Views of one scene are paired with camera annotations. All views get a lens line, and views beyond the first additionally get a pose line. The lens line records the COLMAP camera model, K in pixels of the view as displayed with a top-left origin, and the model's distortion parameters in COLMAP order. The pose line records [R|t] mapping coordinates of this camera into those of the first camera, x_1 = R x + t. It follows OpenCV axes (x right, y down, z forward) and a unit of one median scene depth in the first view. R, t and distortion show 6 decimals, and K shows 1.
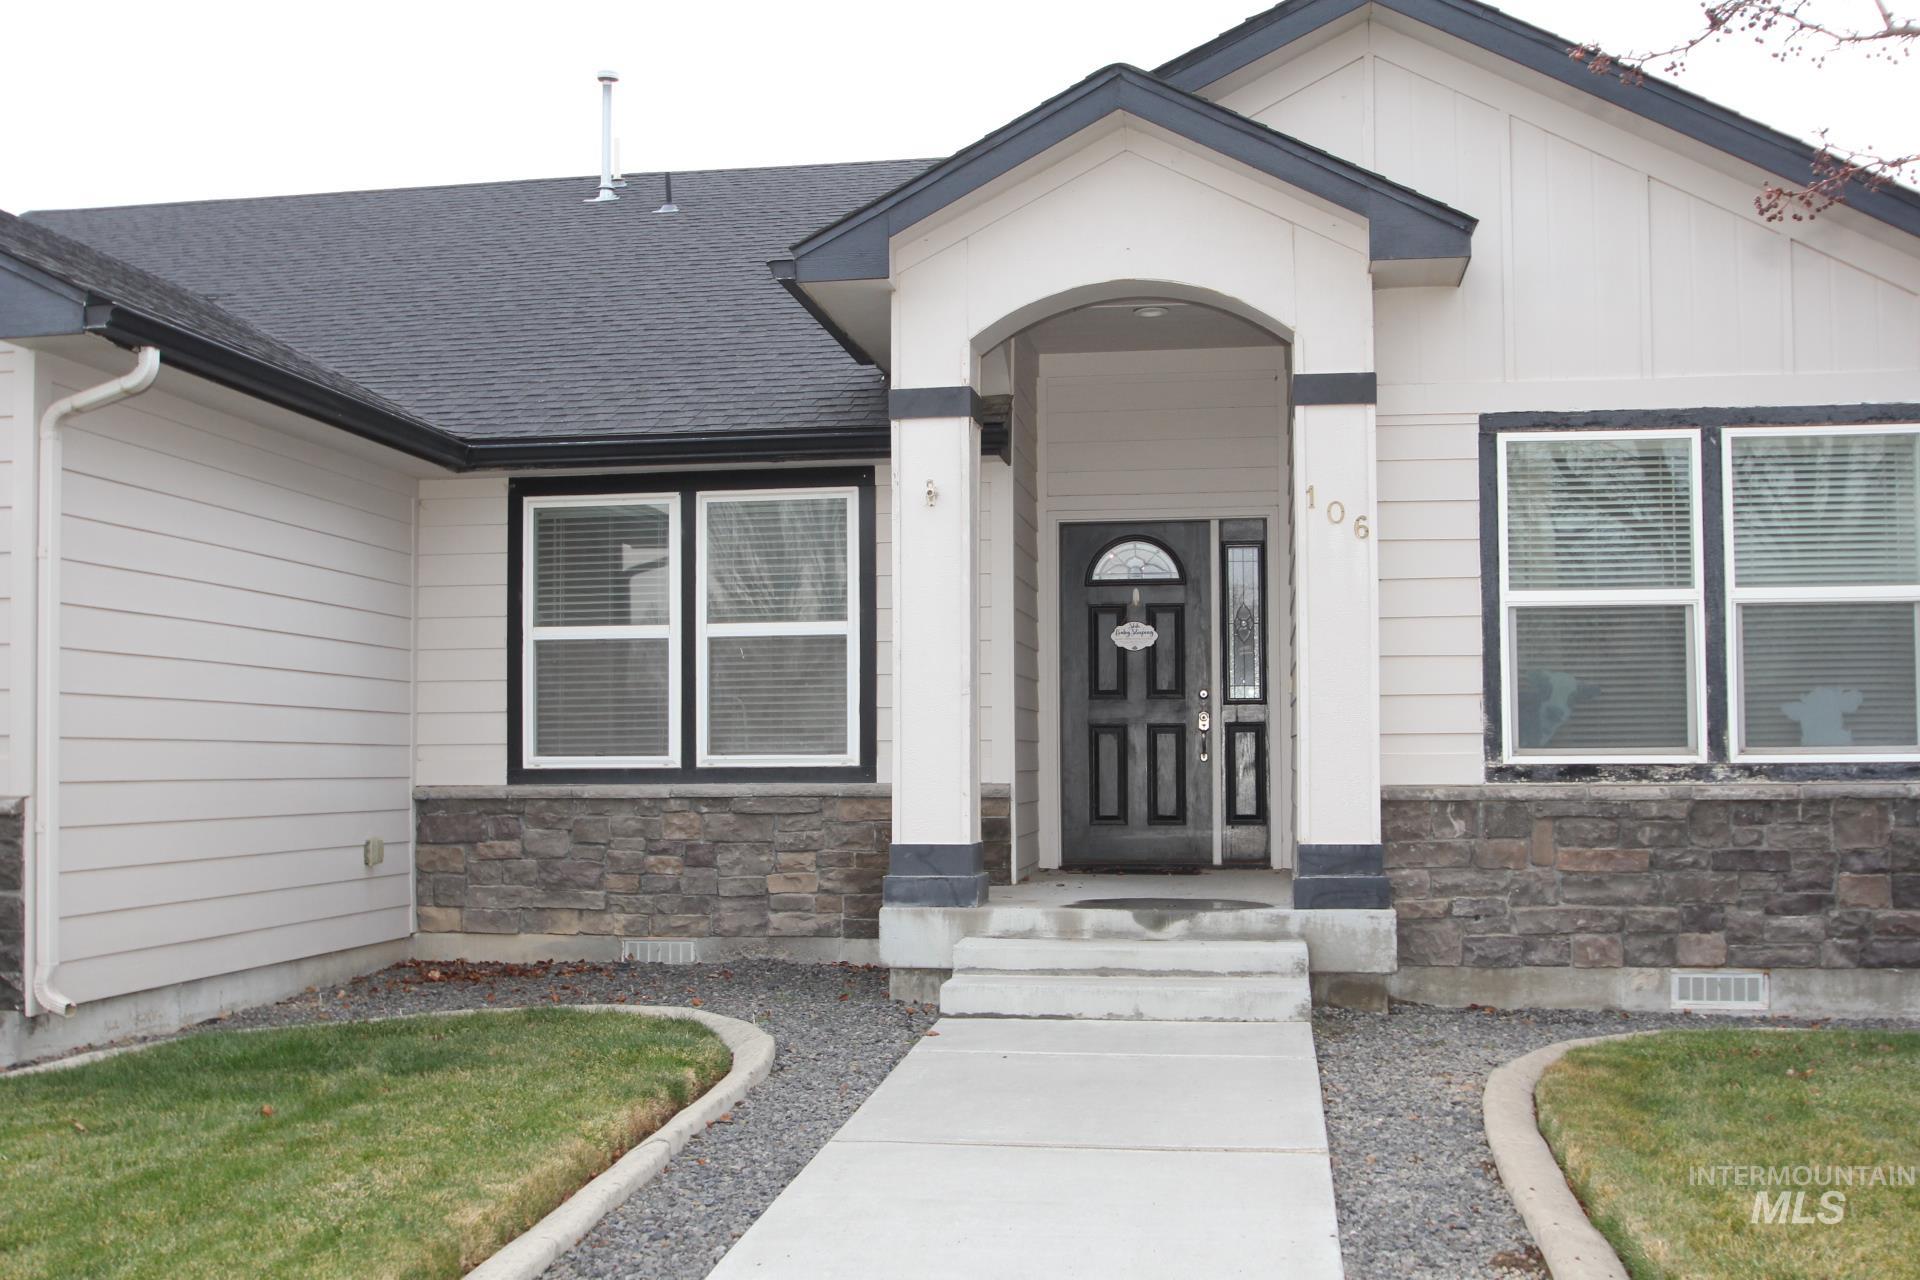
lens RADIAL K [[2020.1, 0, 951.9], [0, 2020.1, 650.9], [0, 0, 1]] dist [-0.061536, 0.000000]
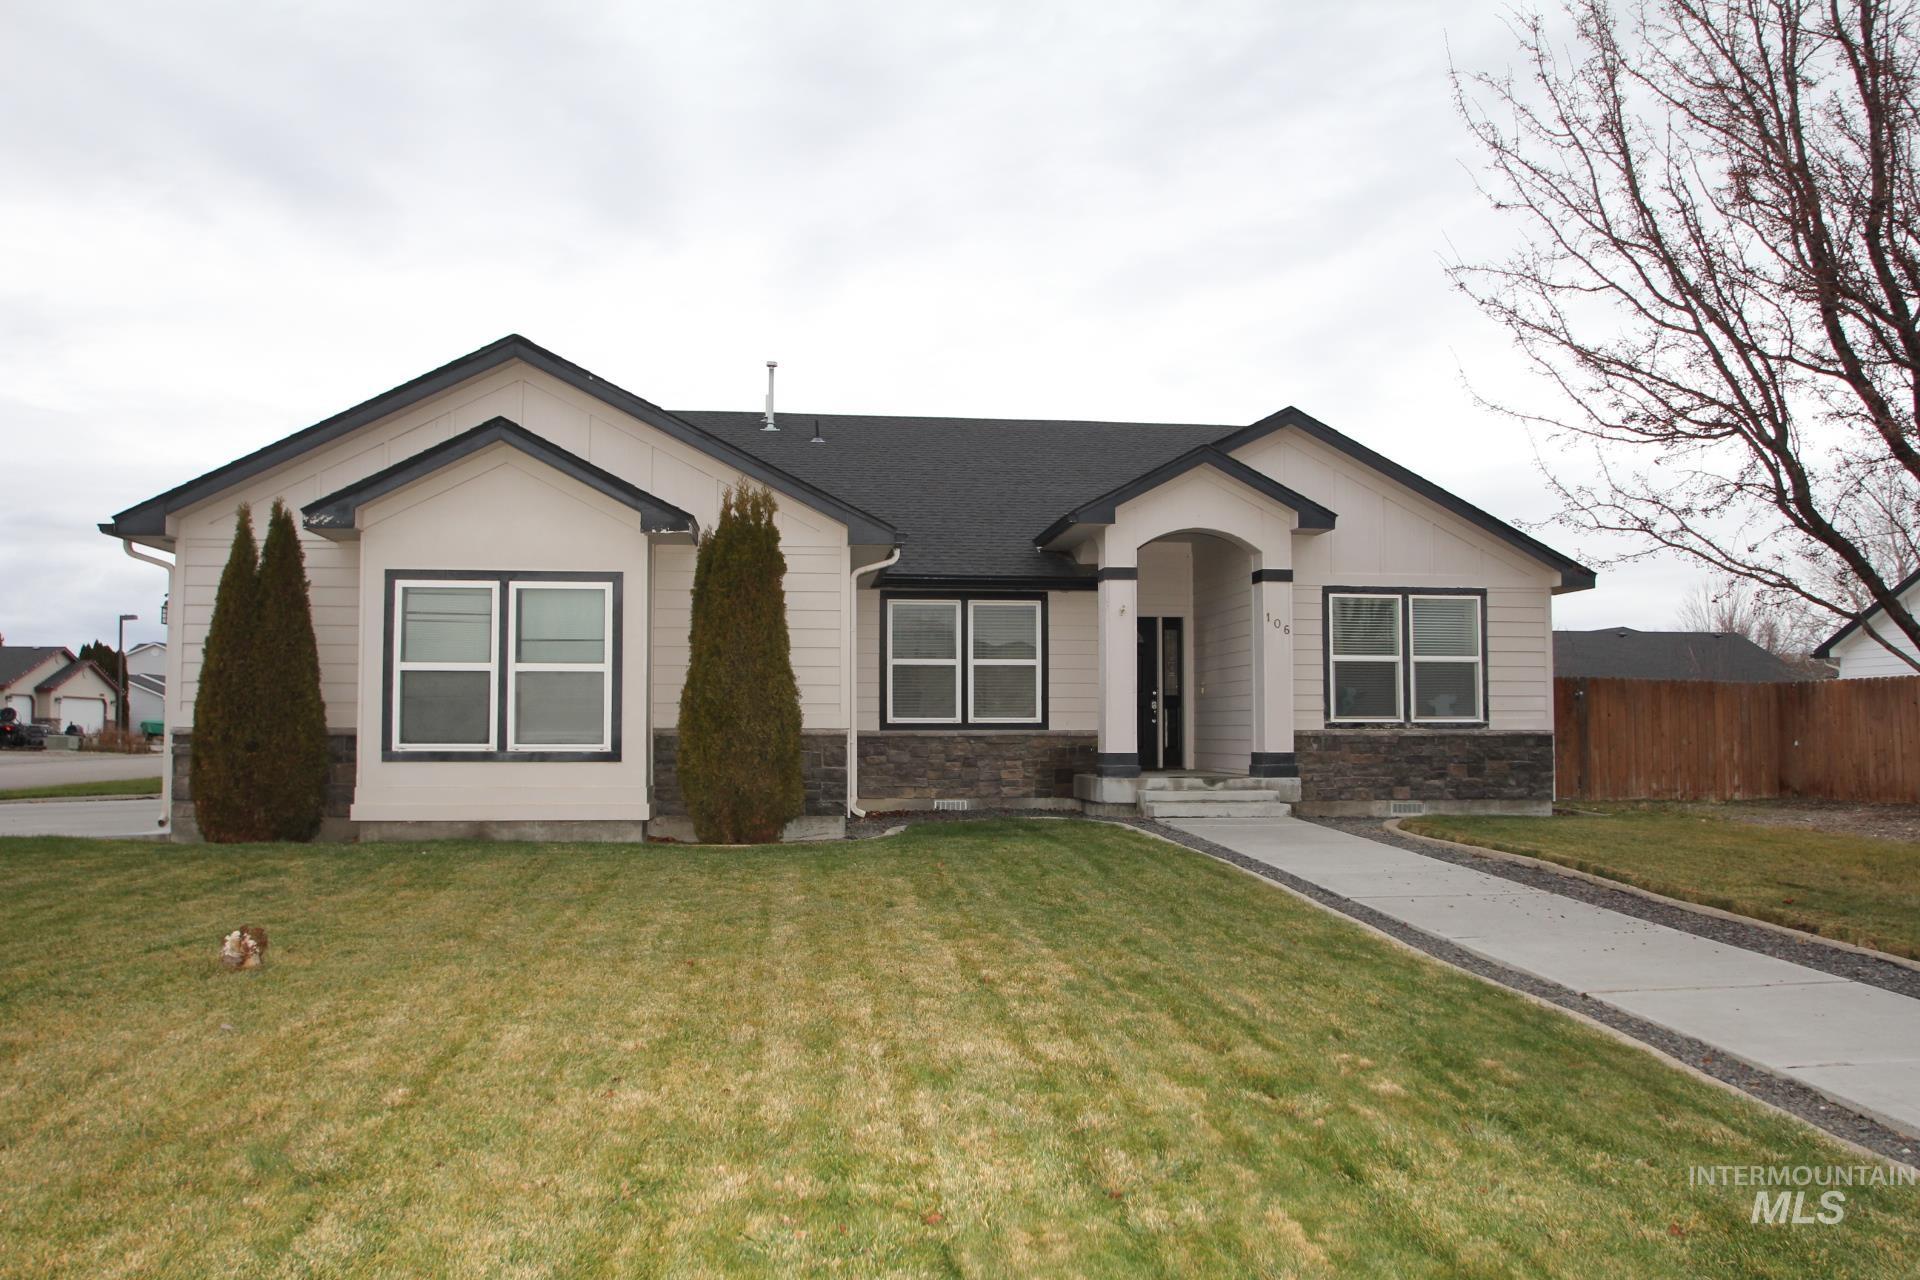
lens RADIAL K [[1371.9, 0, 954.8], [0, 1371.9, 652.6], [0, 0, 1]] dist [-0.029532, 0.000250]
pose [[0.962604, 0.021630, 0.270046, -0.668064], [-0.019498, 0.999754, -0.010575, -0.004979], [-0.270209, 0.004915, 0.962789, -0.563484]]
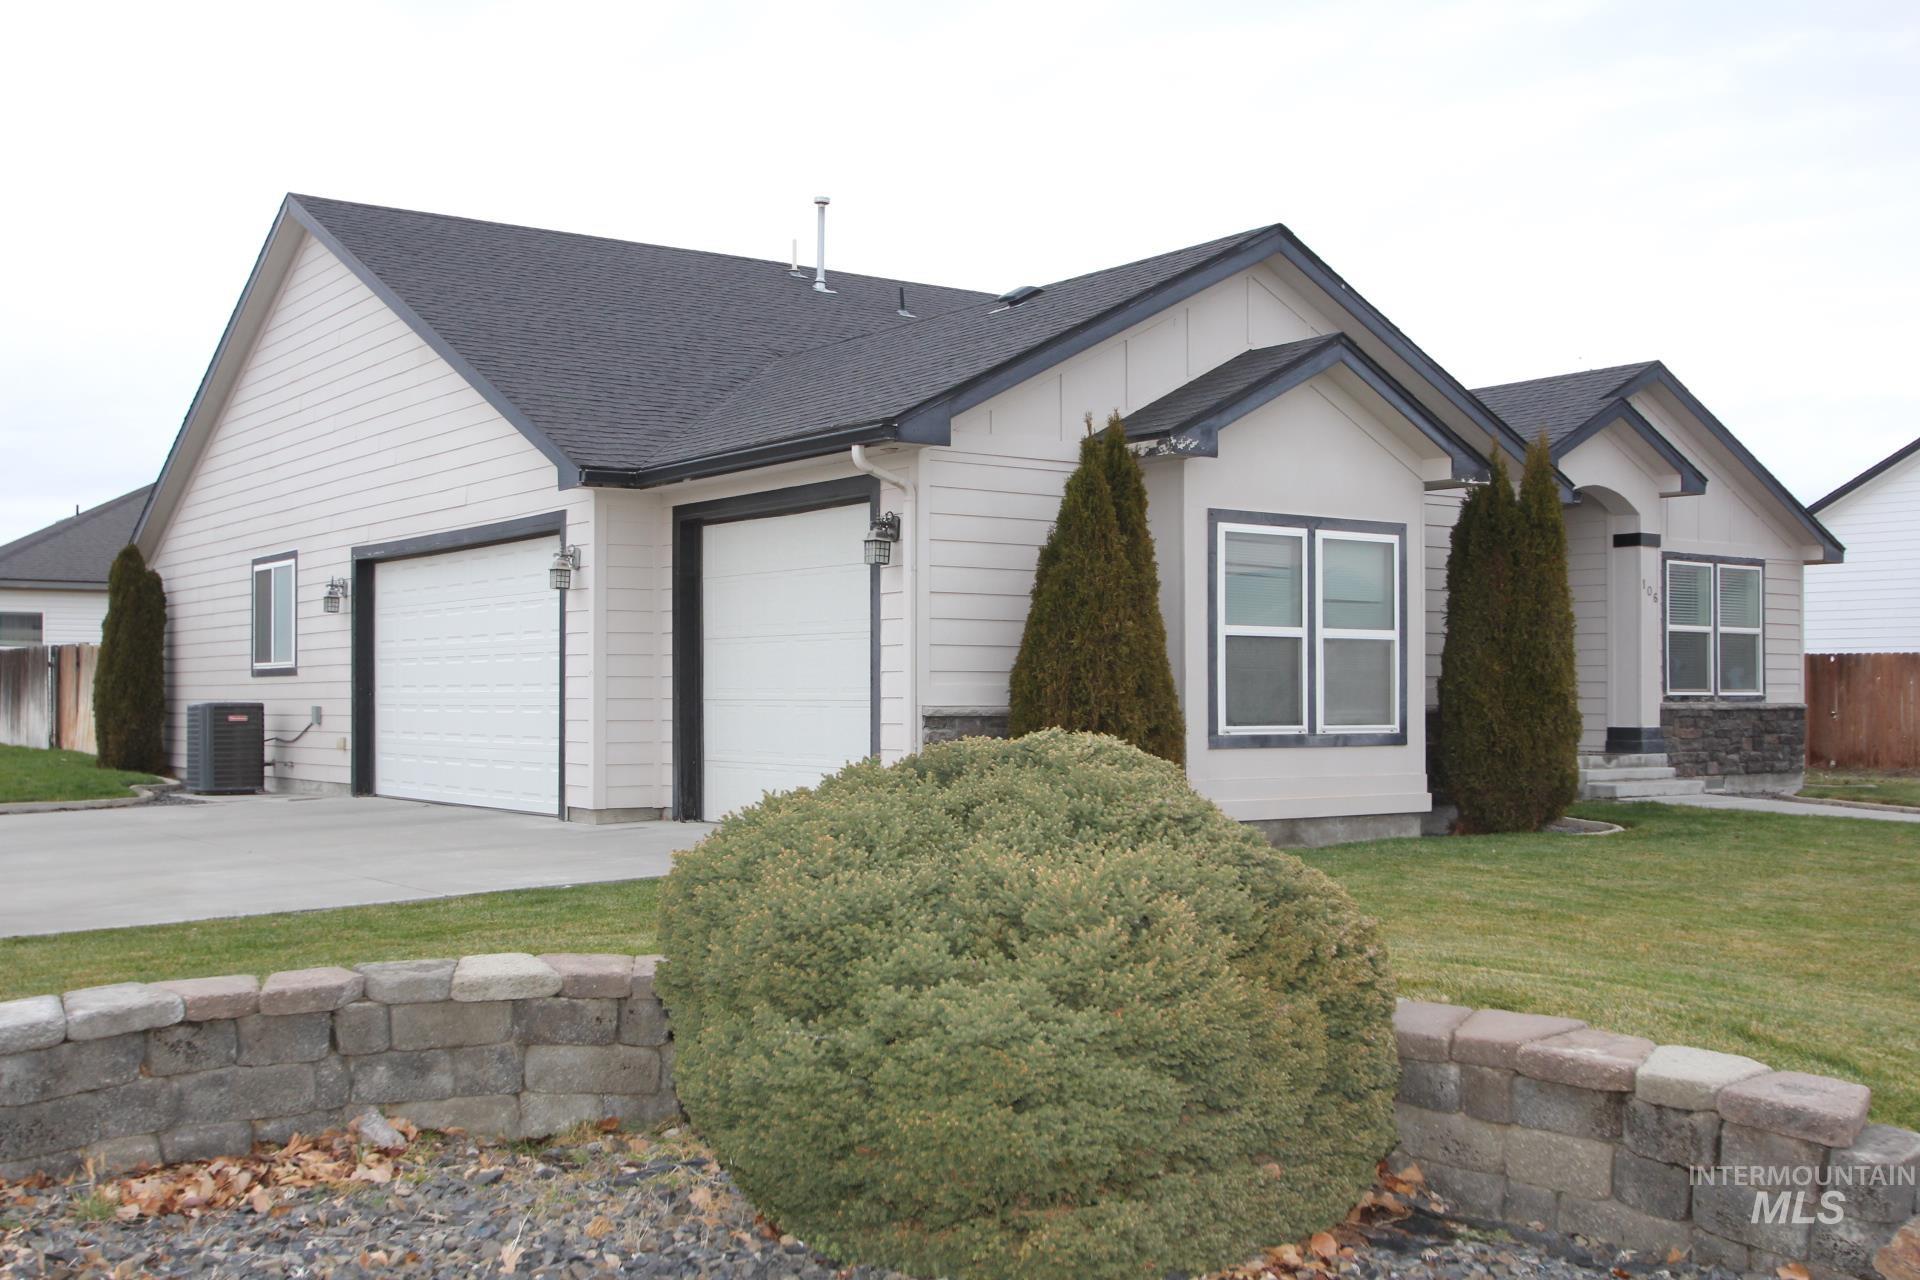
lens RADIAL K [[2020.1, 0, 965.8], [0, 2020.1, 658.0], [0, 0, 1]] dist [-0.061536, 0.000000]
pose [[0.702394, 0.019415, 0.711524, -2.074922], [-0.040520, 0.999098, 0.012739, 0.014269], [-0.710634, -0.037779, 0.702547, -0.111139]]
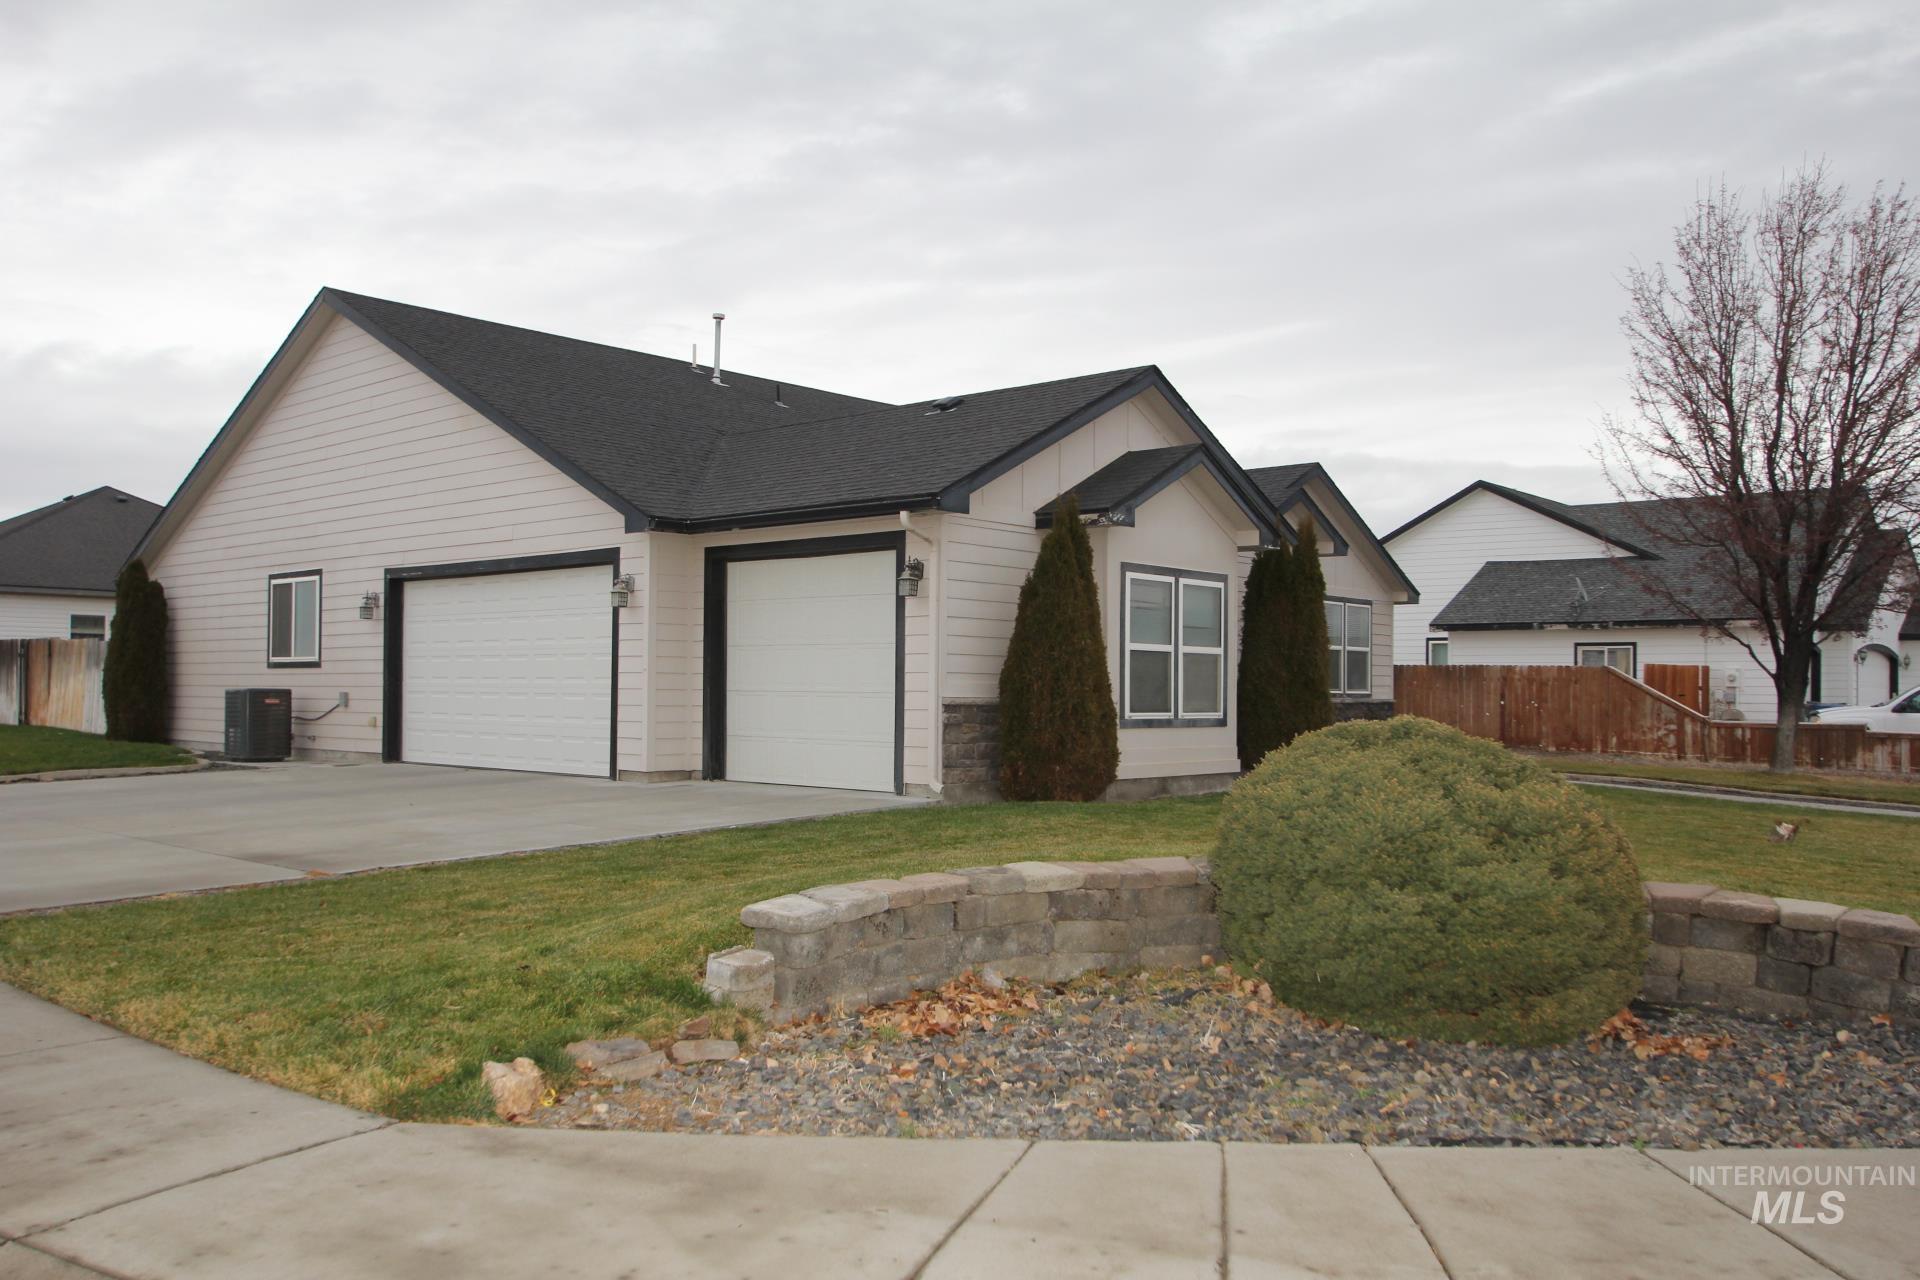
lens RADIAL K [[1548.6, 0, 957.3], [0, 1548.6, 636.0], [0, 0, 1]] dist [-0.046211, -0.000177]
pose [[0.530005, 0.040614, 0.847021, -2.389780], [-0.055970, 0.998350, -0.012848, 0.026147], [-0.846145, -0.040599, 0.531403, 0.088104]]
